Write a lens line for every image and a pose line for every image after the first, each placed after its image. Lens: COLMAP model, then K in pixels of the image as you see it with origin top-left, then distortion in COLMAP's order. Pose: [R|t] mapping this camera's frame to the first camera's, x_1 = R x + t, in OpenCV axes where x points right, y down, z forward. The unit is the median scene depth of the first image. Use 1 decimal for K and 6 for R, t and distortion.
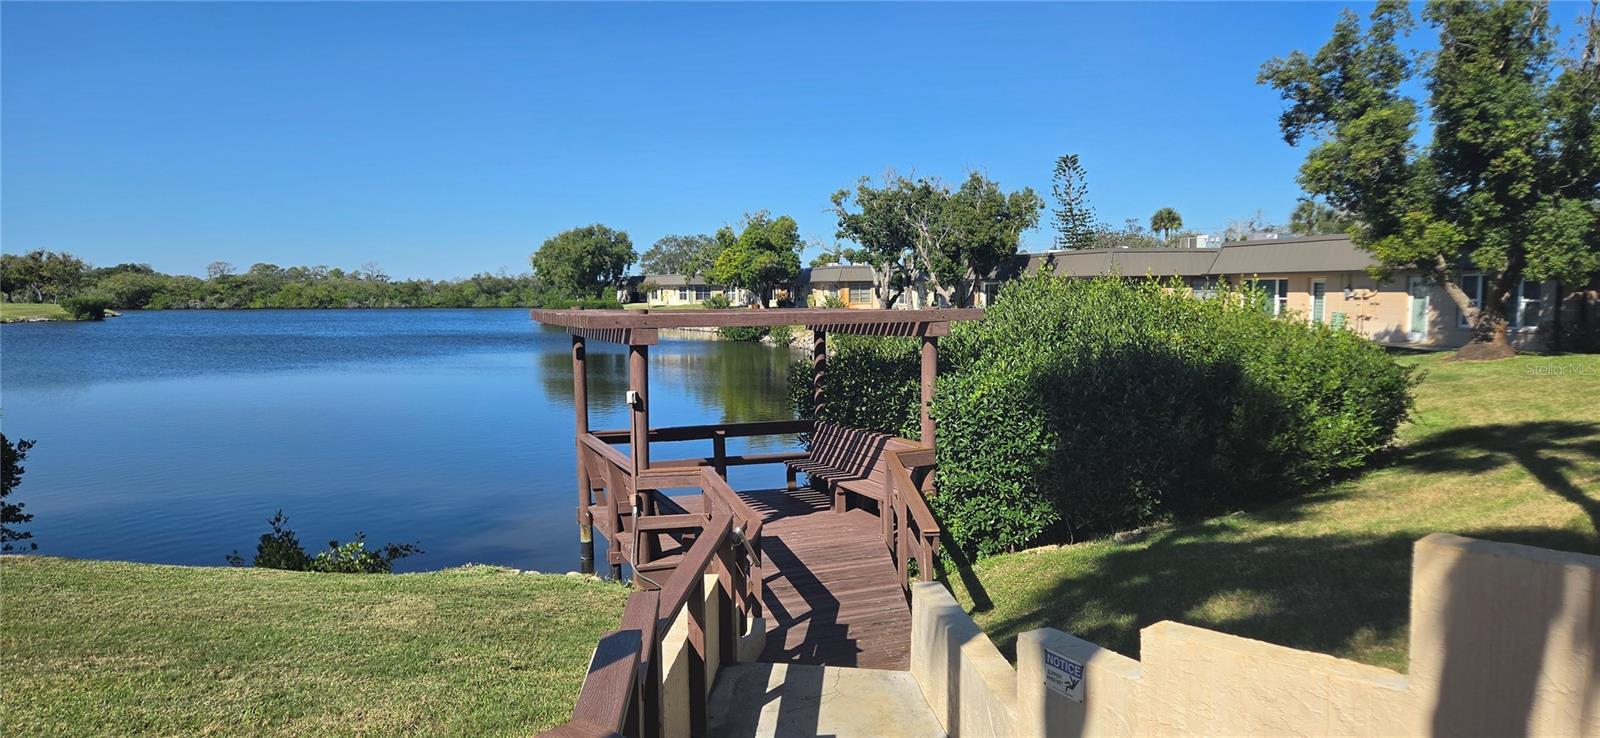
lens RADIAL K [[1069.3, 0, 812.8], [0, 1069.3, 378.4], [0, 0, 1]] dist [0.070555, -0.055456]
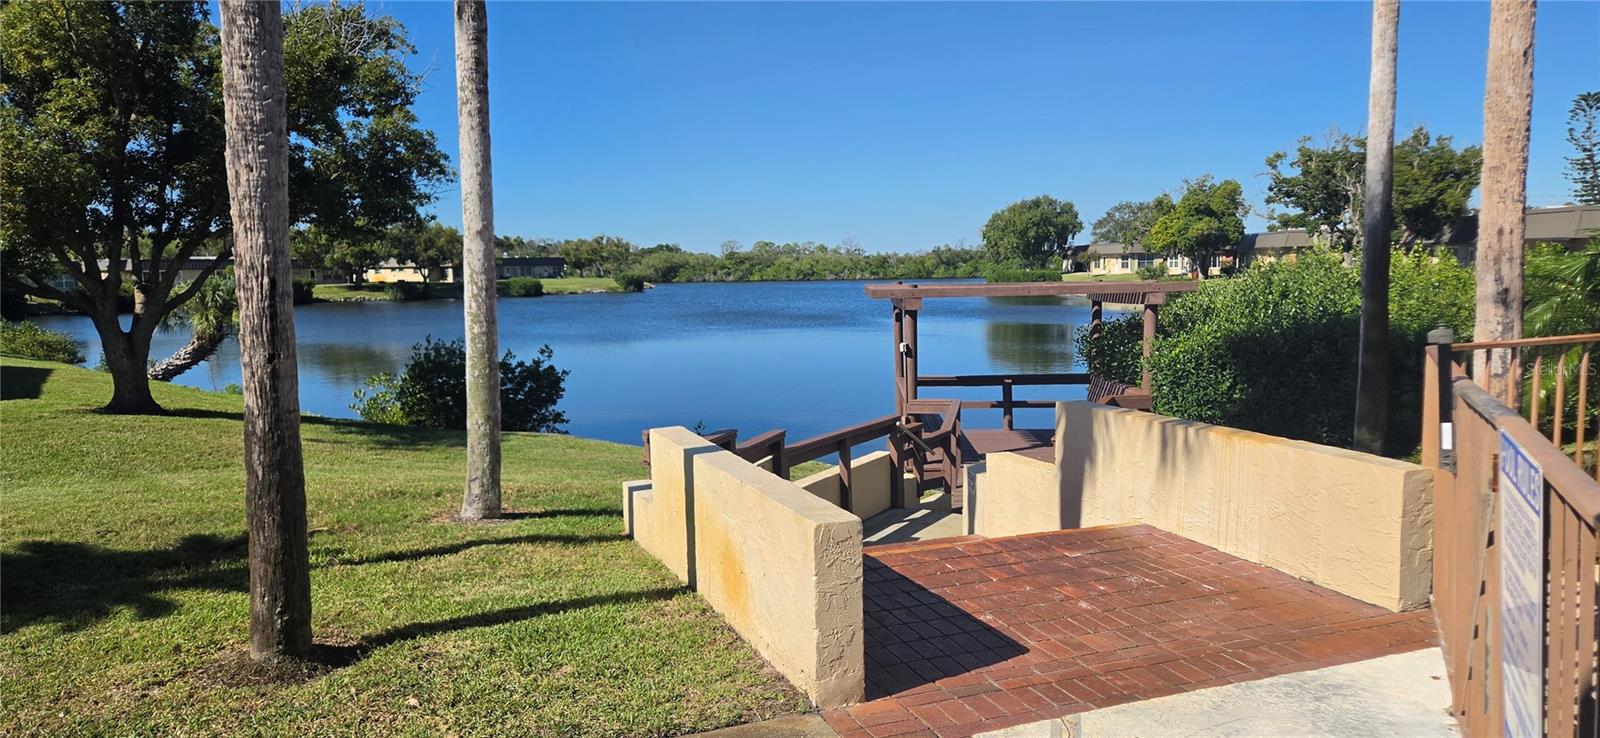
lens RADIAL K [[1069.3, 0, 812.8], [0, 1069.3, 378.4], [0, 0, 1]] dist [0.070555, -0.055456]
pose [[0.911803, 0.031236, -0.409438, 0.082583], [-0.019535, 0.999273, 0.032730, 0.004024], [0.410163, -0.021845, 0.911751, -0.091245]]
